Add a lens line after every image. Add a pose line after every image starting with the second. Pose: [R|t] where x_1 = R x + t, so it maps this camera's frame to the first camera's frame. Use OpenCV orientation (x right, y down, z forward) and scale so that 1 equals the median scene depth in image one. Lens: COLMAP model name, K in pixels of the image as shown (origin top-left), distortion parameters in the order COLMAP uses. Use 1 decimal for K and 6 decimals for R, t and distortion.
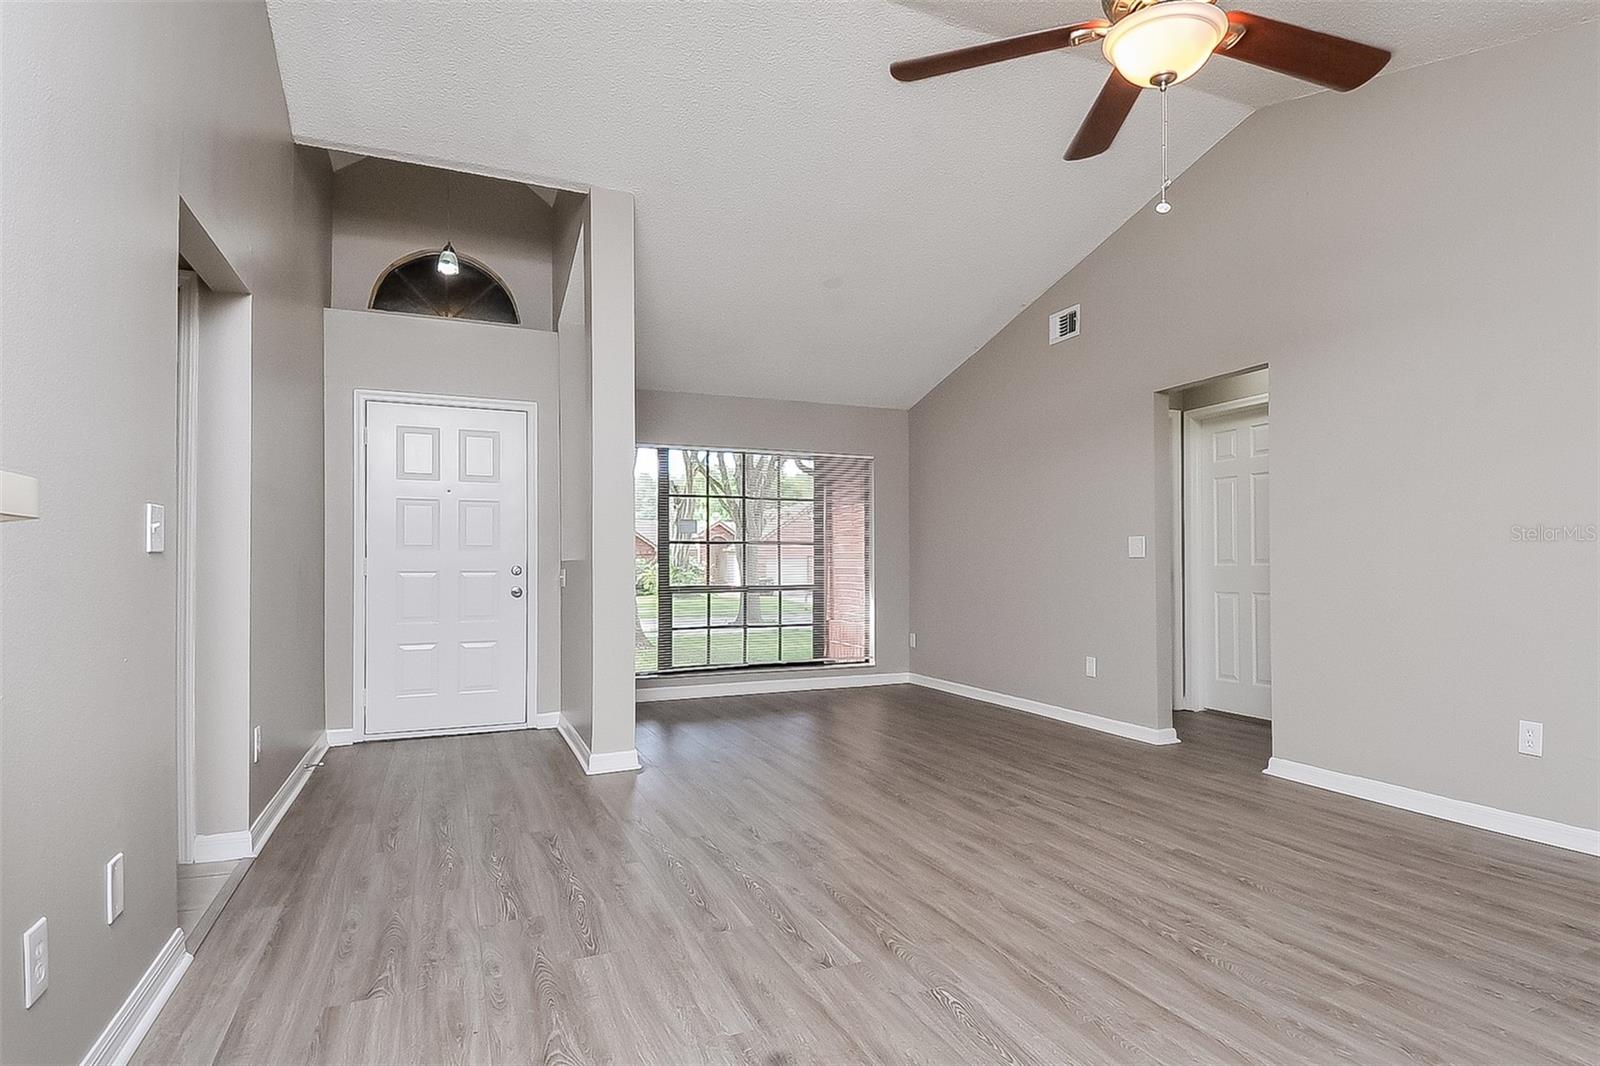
lens RADIAL K [[871.4, 0, 805.9], [0, 871.4, 542.2], [0, 0, 1]] dist [0.039804, -0.045497]
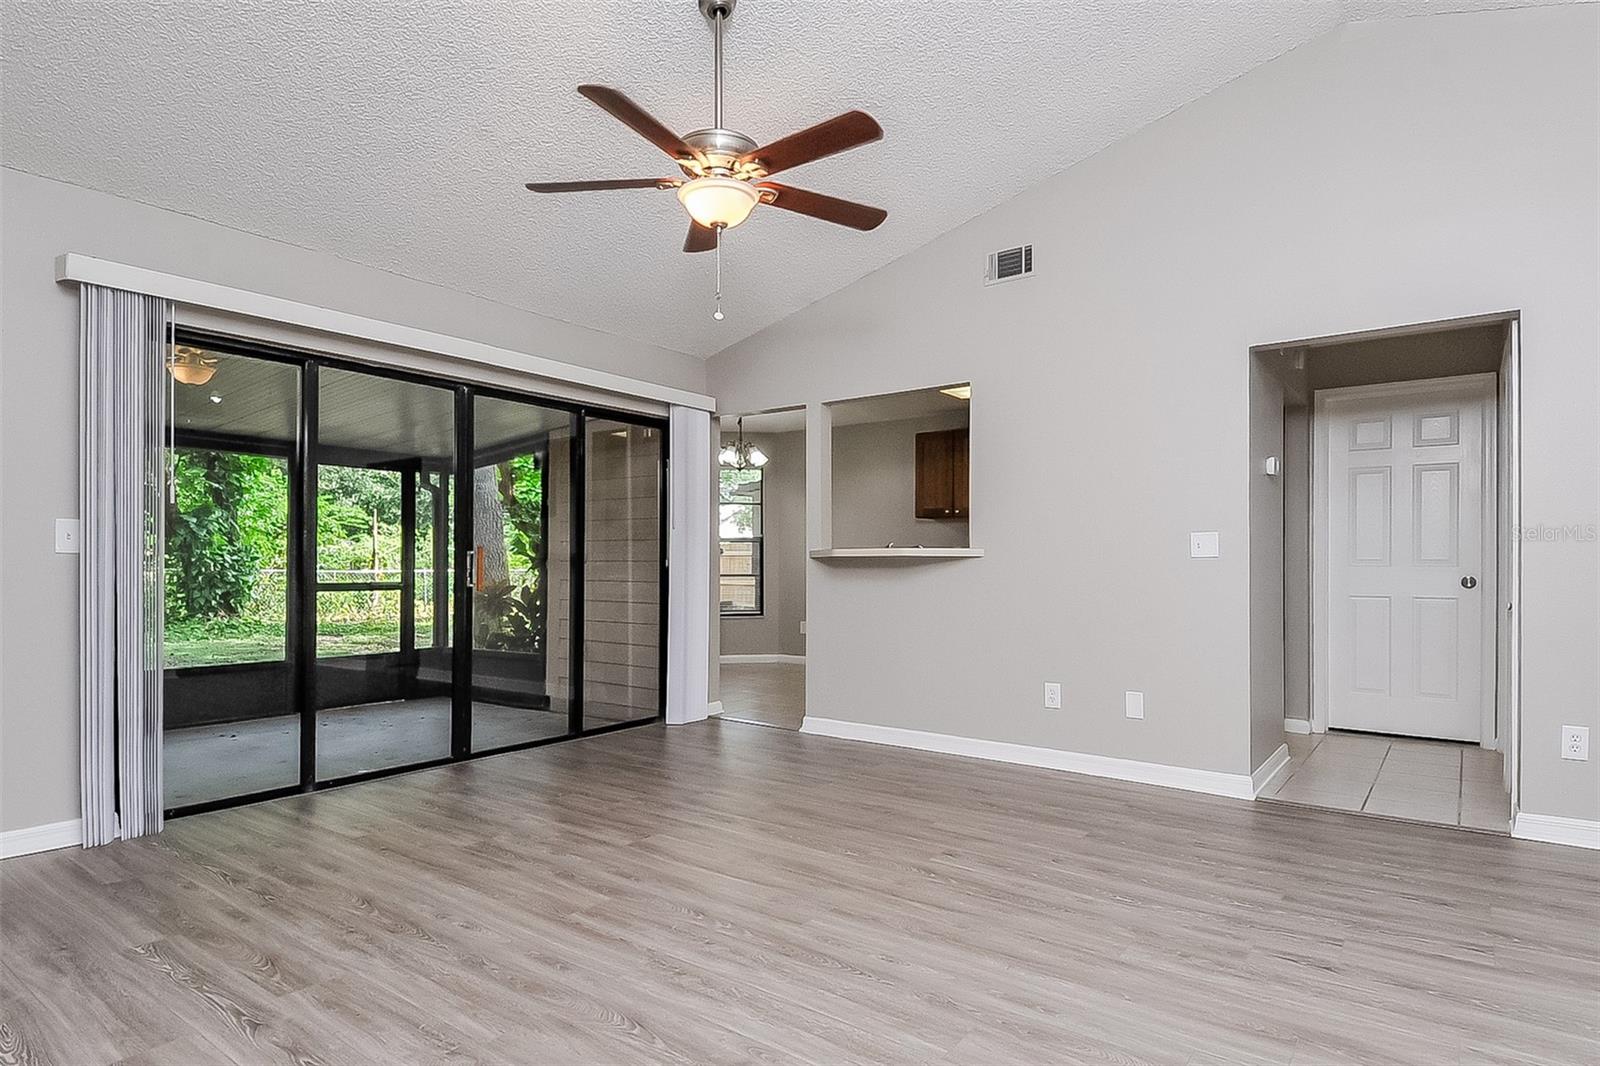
lens RADIAL K [[871.4, 0, 805.9], [0, 871.4, 542.2], [0, 0, 1]] dist [0.039804, -0.045497]
pose [[-0.856358, -0.009183, -0.516300, 0.755286], [0.017258, 0.998774, -0.046390, 0.043851], [0.516094, -0.048637, -0.855150, 1.702538]]
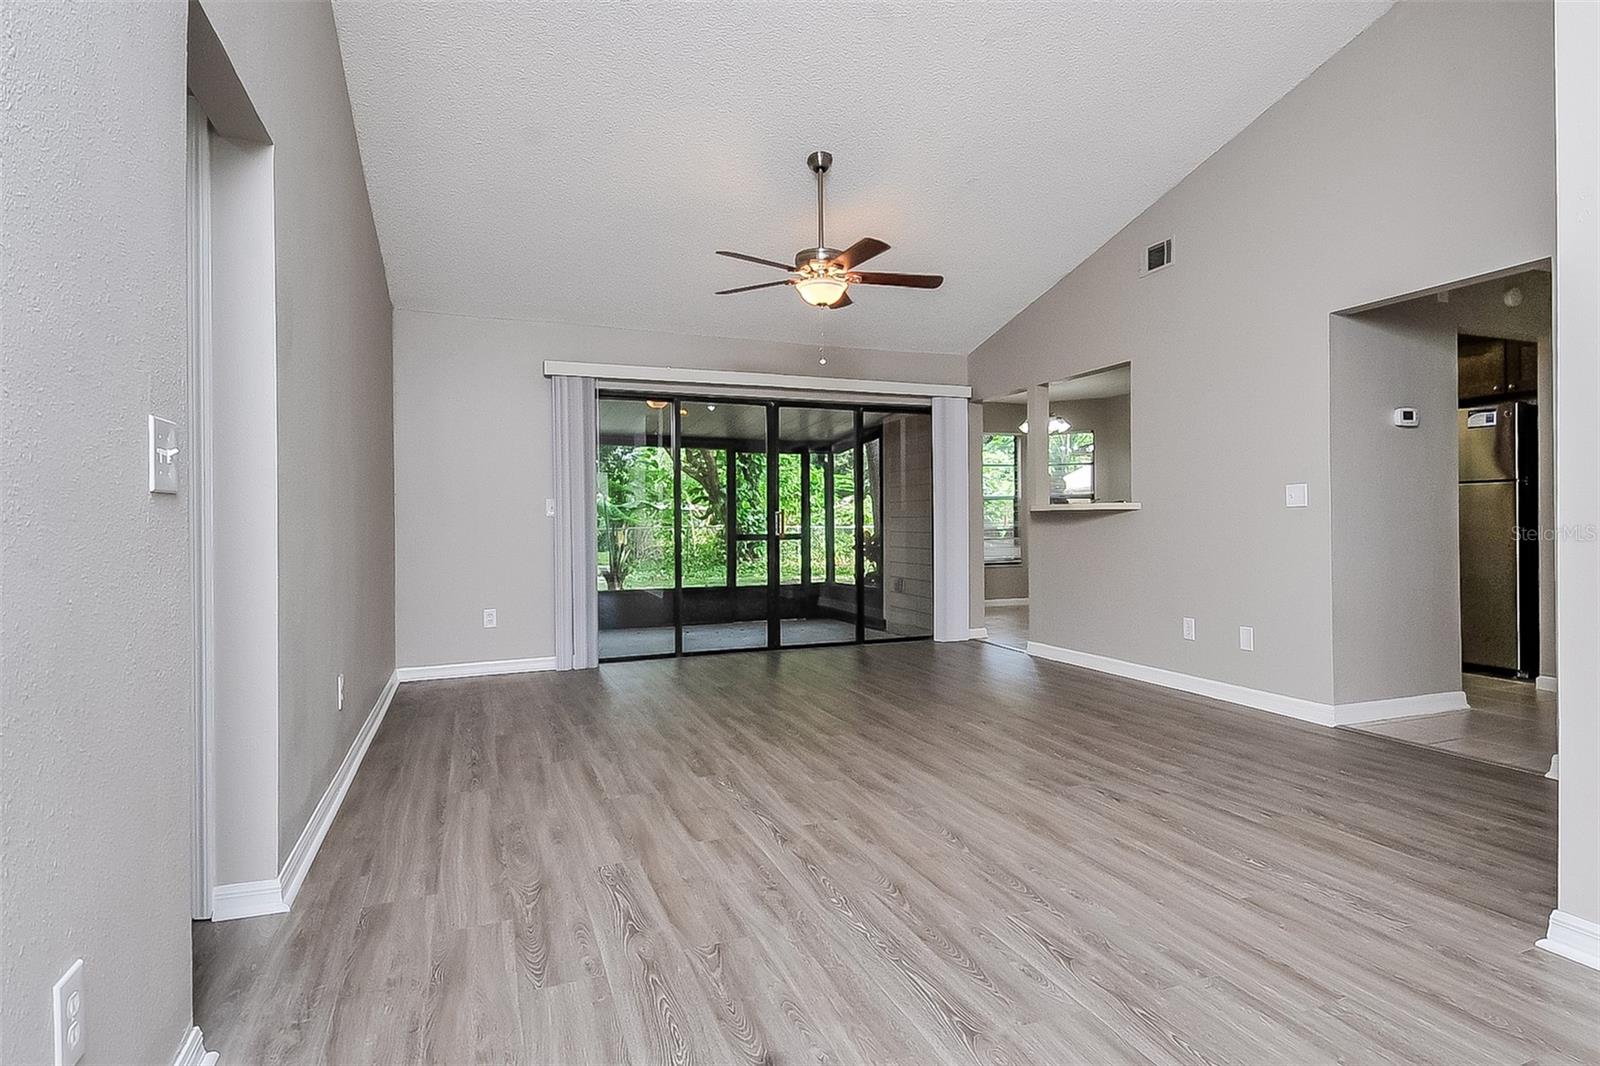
lens RADIAL K [[841.6, 0, 844.2], [0, 841.6, 521.0], [0, 0, 1]] dist [0.034373, -0.000344]
pose [[-0.999725, 0.014754, -0.018249, 0.291988], [0.015276, 0.999468, -0.028806, 0.070610], [0.017814, -0.029077, -0.999418, 2.351764]]
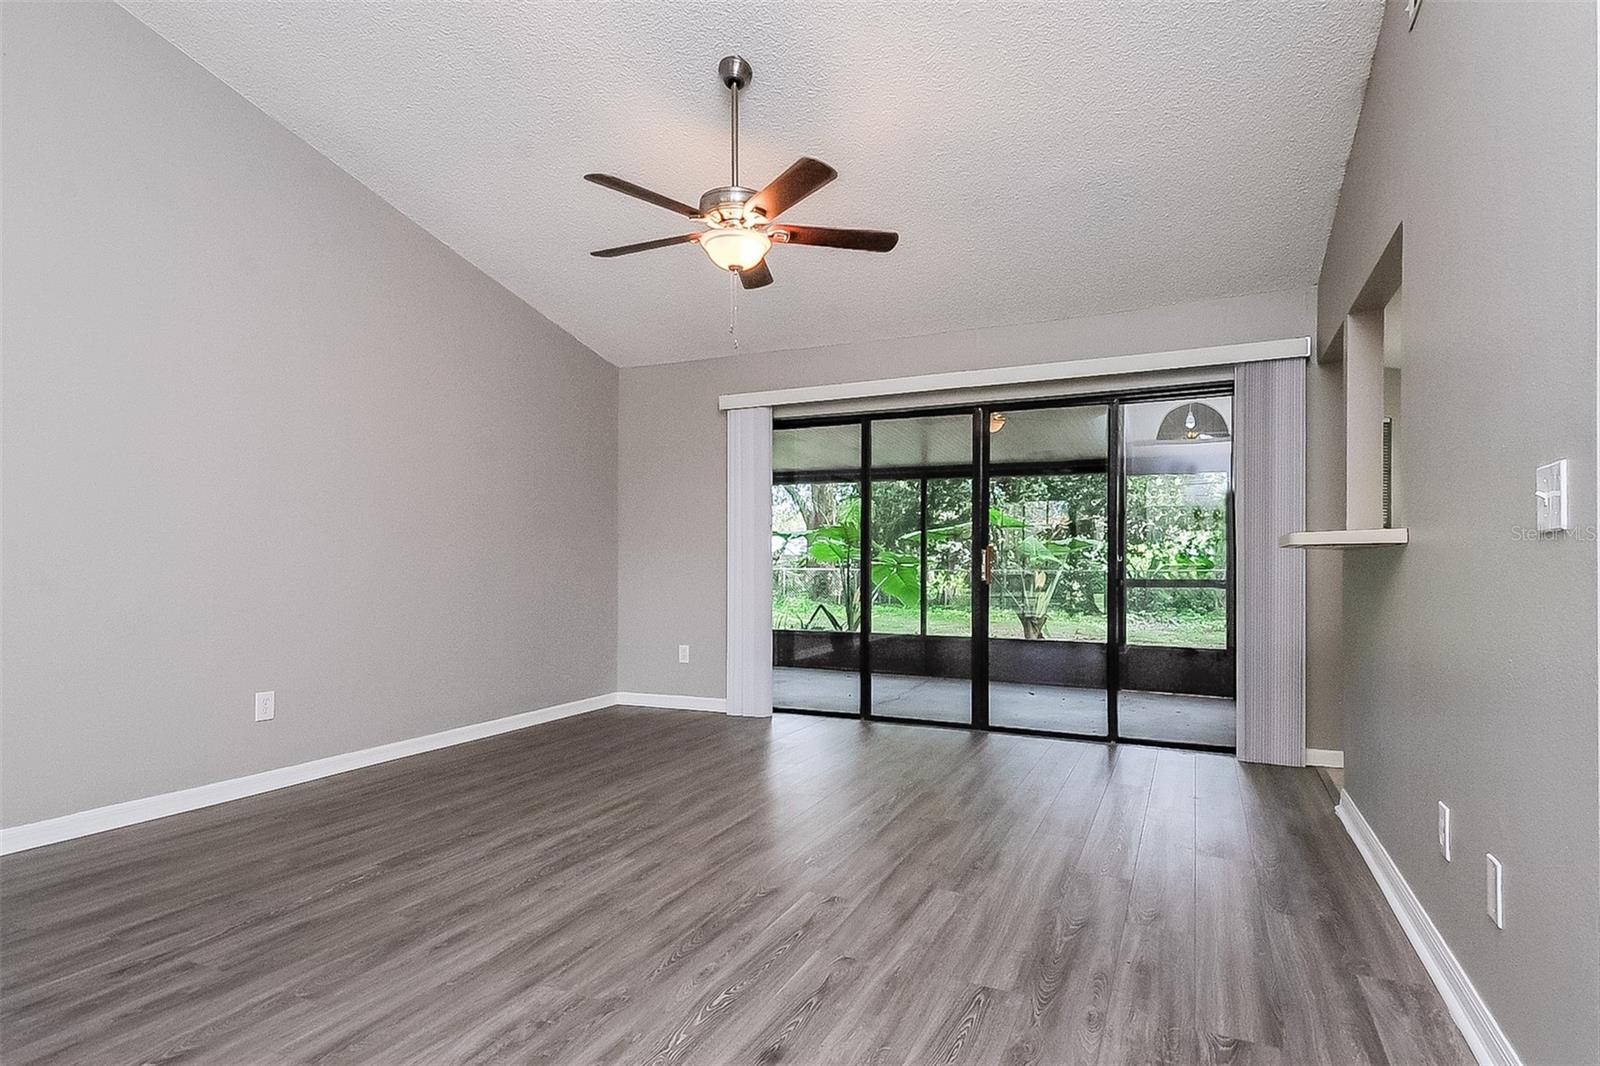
lens RADIAL K [[839.4, 0, 833.3], [0, 839.4, 558.5], [0, 0, 1]] dist [0.065136, -0.039671]
pose [[-0.699205, 0.007114, 0.714886, -0.647823], [-0.016800, 0.999511, -0.026378, 0.044867], [-0.714724, -0.030454, -0.698743, 1.477340]]
